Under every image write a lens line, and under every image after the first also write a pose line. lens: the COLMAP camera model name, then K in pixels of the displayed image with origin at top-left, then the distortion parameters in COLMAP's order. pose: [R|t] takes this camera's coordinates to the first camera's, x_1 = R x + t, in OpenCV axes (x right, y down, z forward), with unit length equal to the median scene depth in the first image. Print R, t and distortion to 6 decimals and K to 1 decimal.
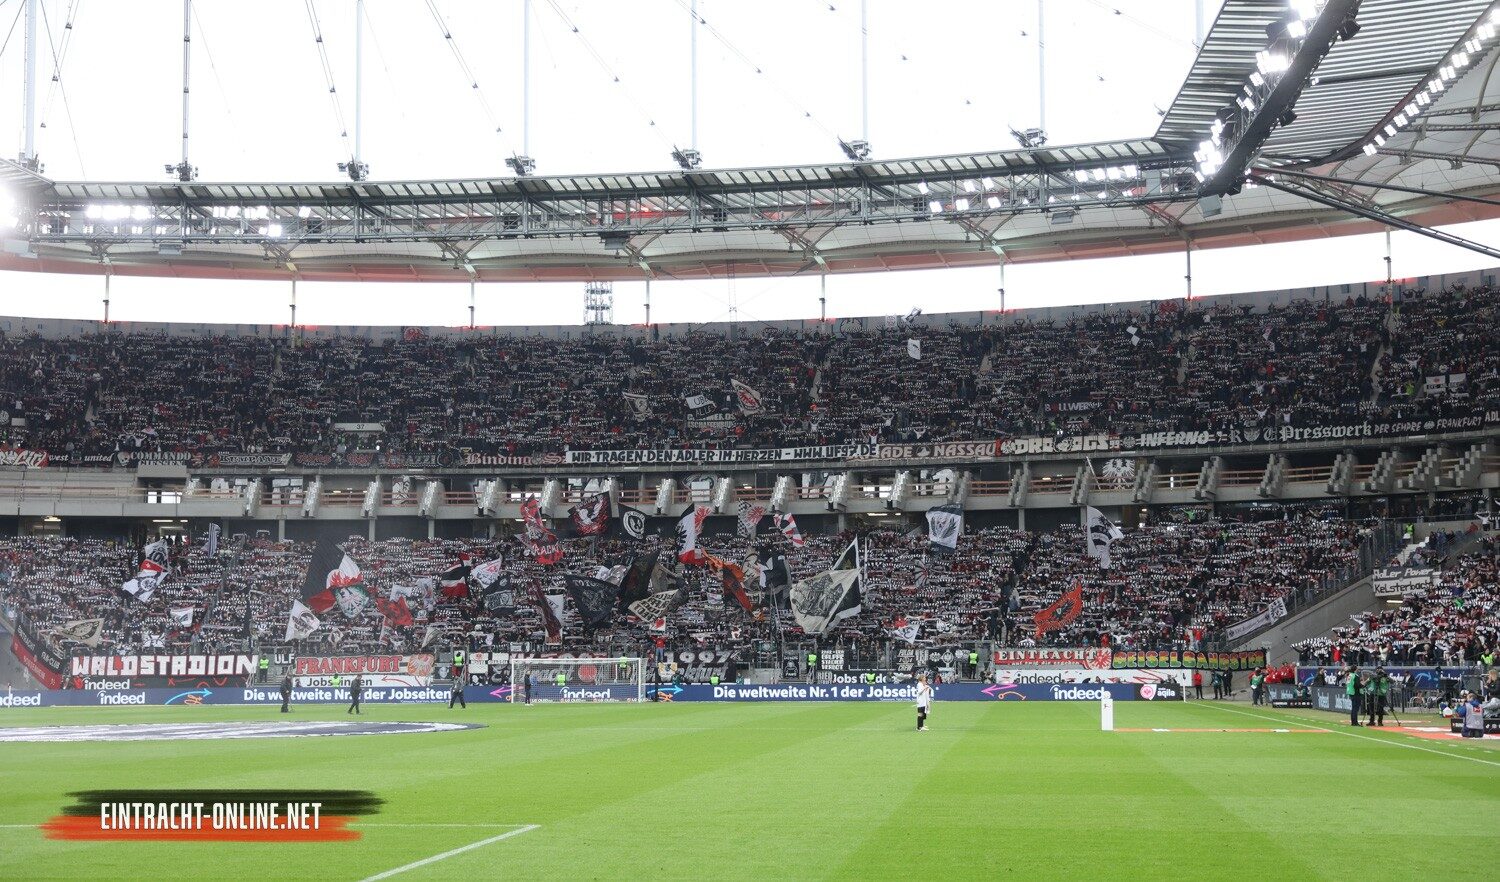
lens RADIAL K [[2060.3, 0, 756.3], [0, 2060.3, 536.0], [0, 0, 1]] dist [0.163595, -0.015873]
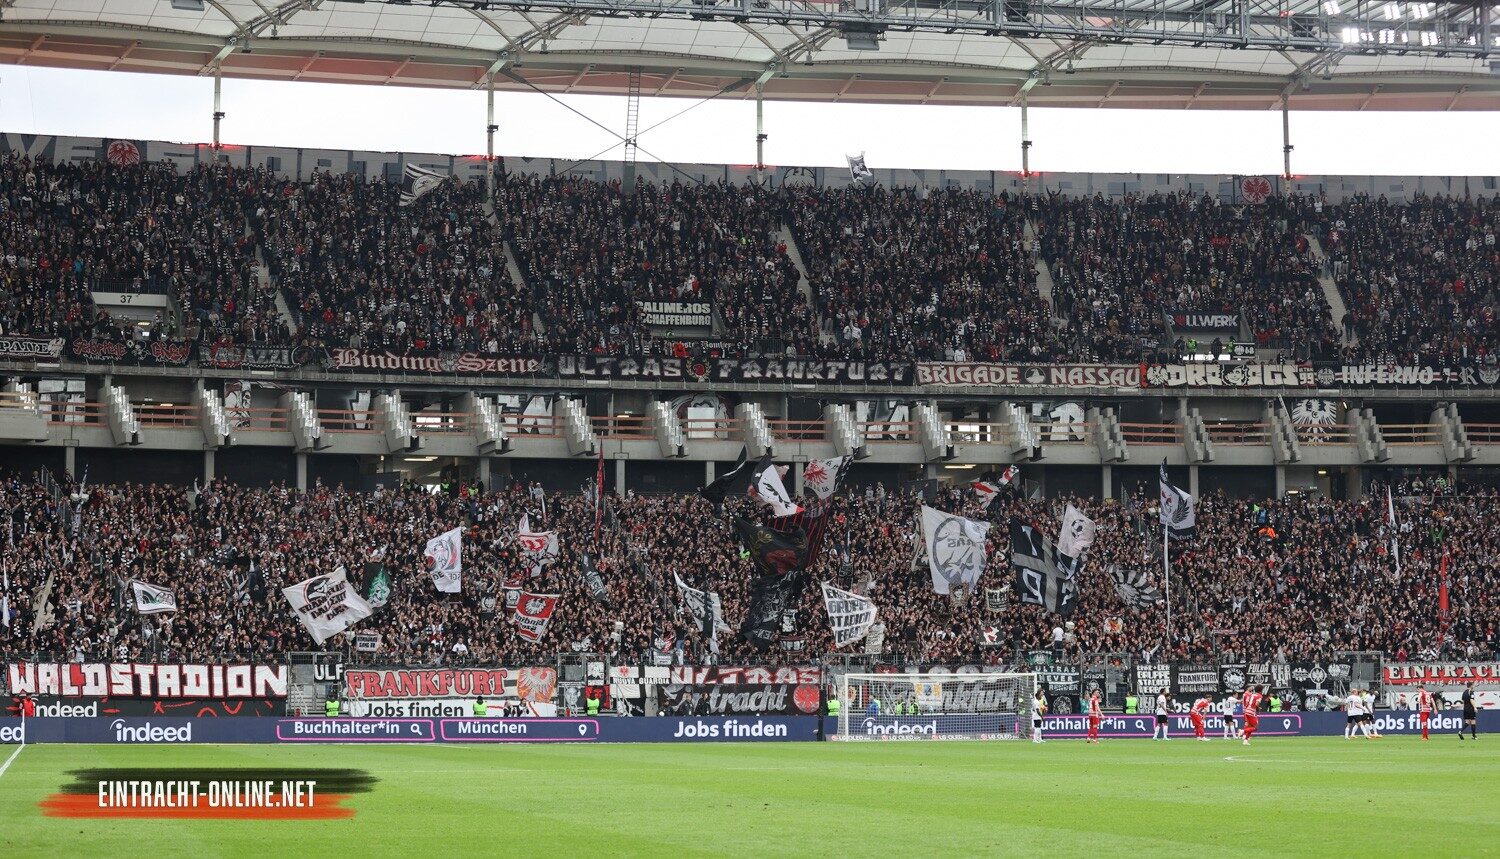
lens RADIAL K [[3275.1, 0, 712.6], [0, 3275.1, 492.8], [0, 0, 1]] dist [-0.348064, 0.152736]
pose [[0.924901, 0.027145, 0.379239, -0.430693], [-0.025440, 0.999631, -0.009507, 0.010435], [-0.379357, -0.000855, 0.925250, 0.051955]]
